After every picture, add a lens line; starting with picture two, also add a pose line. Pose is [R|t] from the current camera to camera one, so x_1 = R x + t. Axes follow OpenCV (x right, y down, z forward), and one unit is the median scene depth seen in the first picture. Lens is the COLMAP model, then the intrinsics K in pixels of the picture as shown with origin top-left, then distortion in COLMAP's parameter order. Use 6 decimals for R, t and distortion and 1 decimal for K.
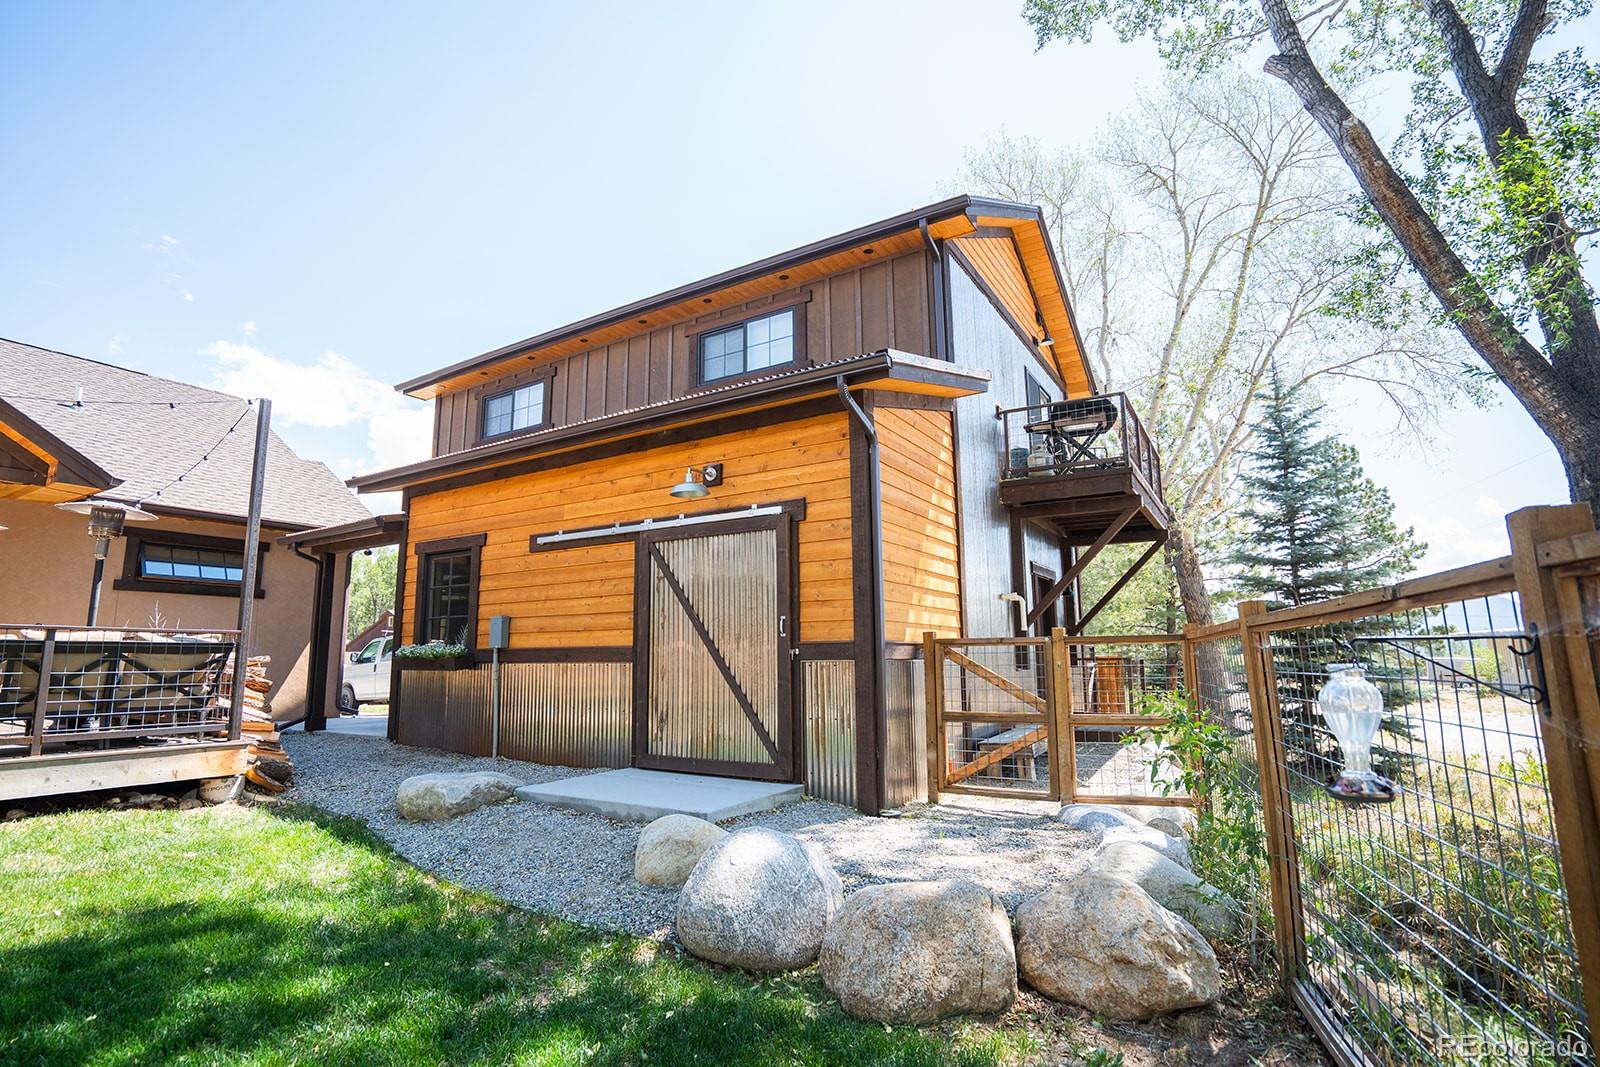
lens RADIAL K [[755.3, 0, 800.0], [0, 755.3, 533.5], [0, 0, 1]] dist [-0.054072, 0.019099]
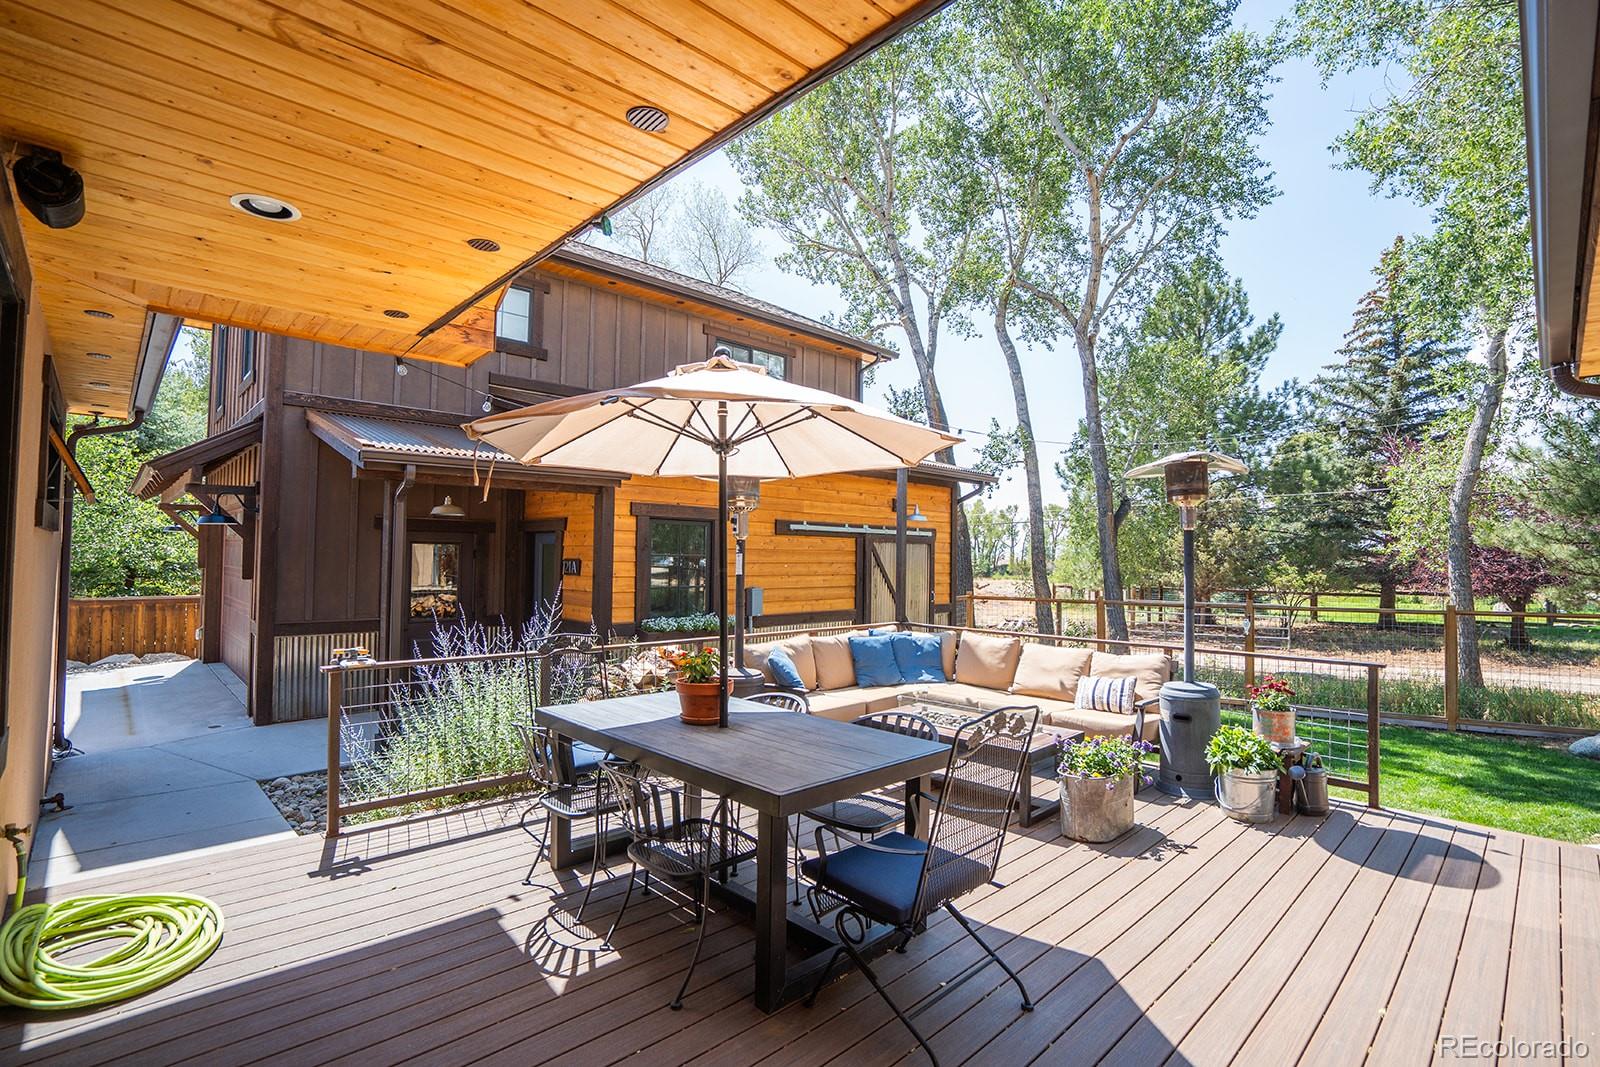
lens RADIAL K [[755.3, 0, 800.0], [0, 755.3, 533.5], [0, 0, 1]] dist [-0.054072, 0.019099]
pose [[0.249137, 0.043006, 0.967513, -1.668743], [-0.177910, 0.984045, 0.002072, 0.016866], [-0.951987, -0.172646, 0.252813, 0.738501]]
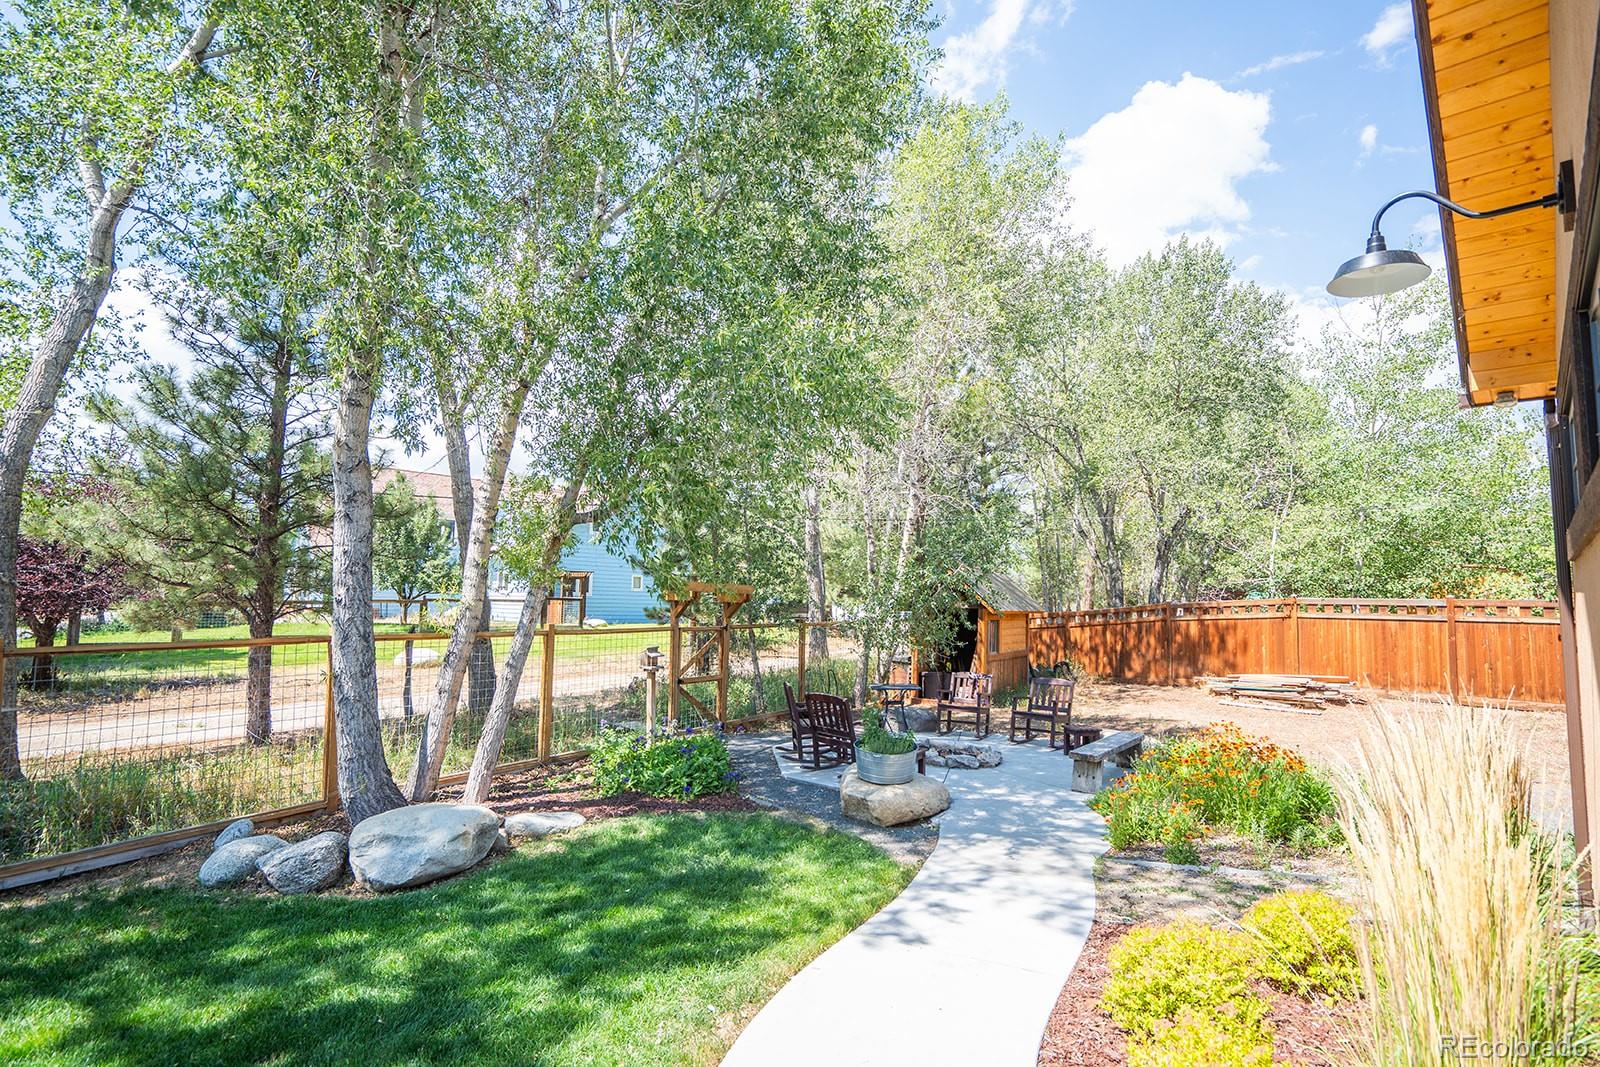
lens RADIAL K [[746.8, 0, 800.0], [0, 746.8, 533.5], [0, 0, 1]] dist [-0.063345, 0.024676]
pose [[-0.979287, 0.010616, 0.202197, -0.868007], [-0.043290, 0.964555, -0.260305, -0.018004], [-0.197794, -0.263667, -0.944117, 0.387487]]
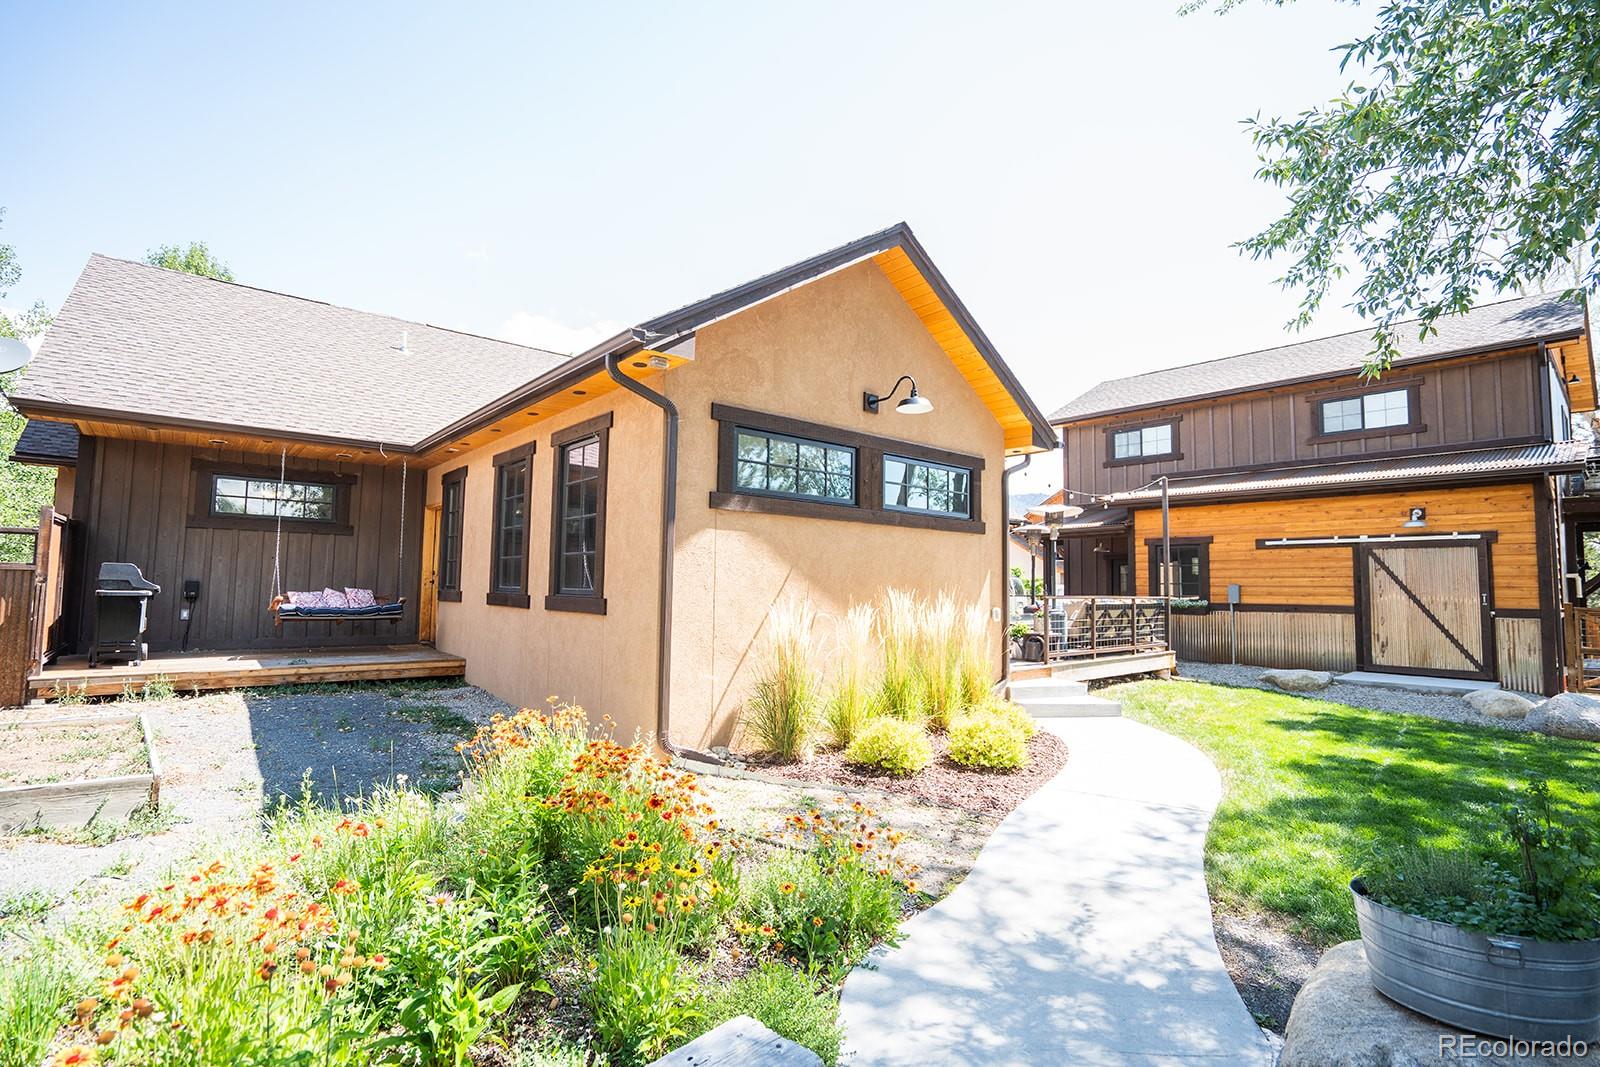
lens RADIAL K [[746.8, 0, 800.0], [0, 746.8, 533.5], [0, 0, 1]] dist [-0.063345, 0.024676]
pose [[0.955038, 0.002985, -0.296469, -0.963174], [0.024048, 0.995875, 0.087496, -0.205172], [0.295507, -0.090691, 0.951026, -1.022095]]
